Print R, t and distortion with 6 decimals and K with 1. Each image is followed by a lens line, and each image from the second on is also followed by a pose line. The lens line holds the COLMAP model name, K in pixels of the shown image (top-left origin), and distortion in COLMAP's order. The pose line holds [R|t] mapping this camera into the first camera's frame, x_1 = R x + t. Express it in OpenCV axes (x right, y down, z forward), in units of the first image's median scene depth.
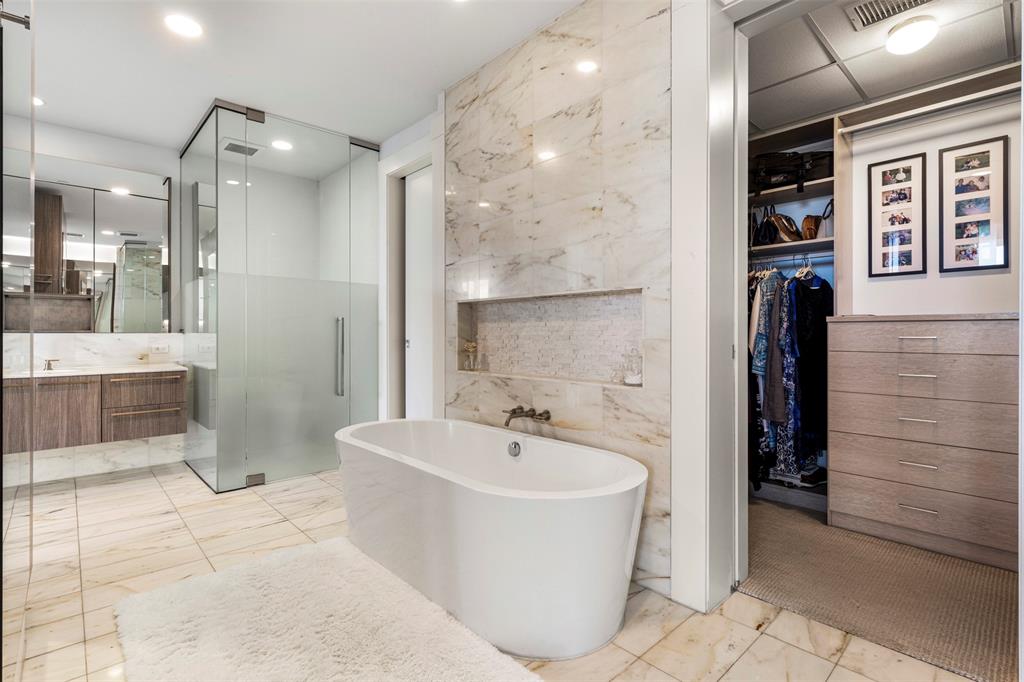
lens RADIAL K [[482.1, 0, 512.5], [0, 482.1, 335.9], [0, 0, 1]] dist [-0.005275, -0.001225]
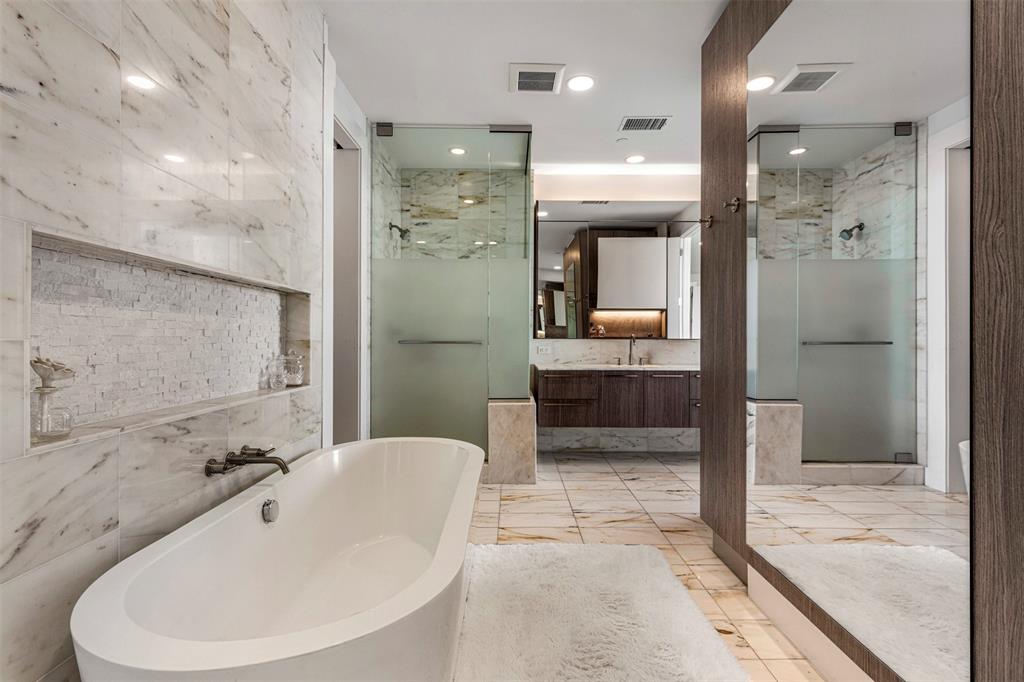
lens RADIAL K [[482.1, 0, 511.7], [0, 482.1, 339.4], [0, 0, 1]] dist [-0.005275, -0.001225]
pose [[-0.733852, -0.003683, 0.679299, -0.621247], [0.000186, 0.999984, 0.005622, -0.000193], [-0.679309, 0.004252, -0.733840, 1.149357]]
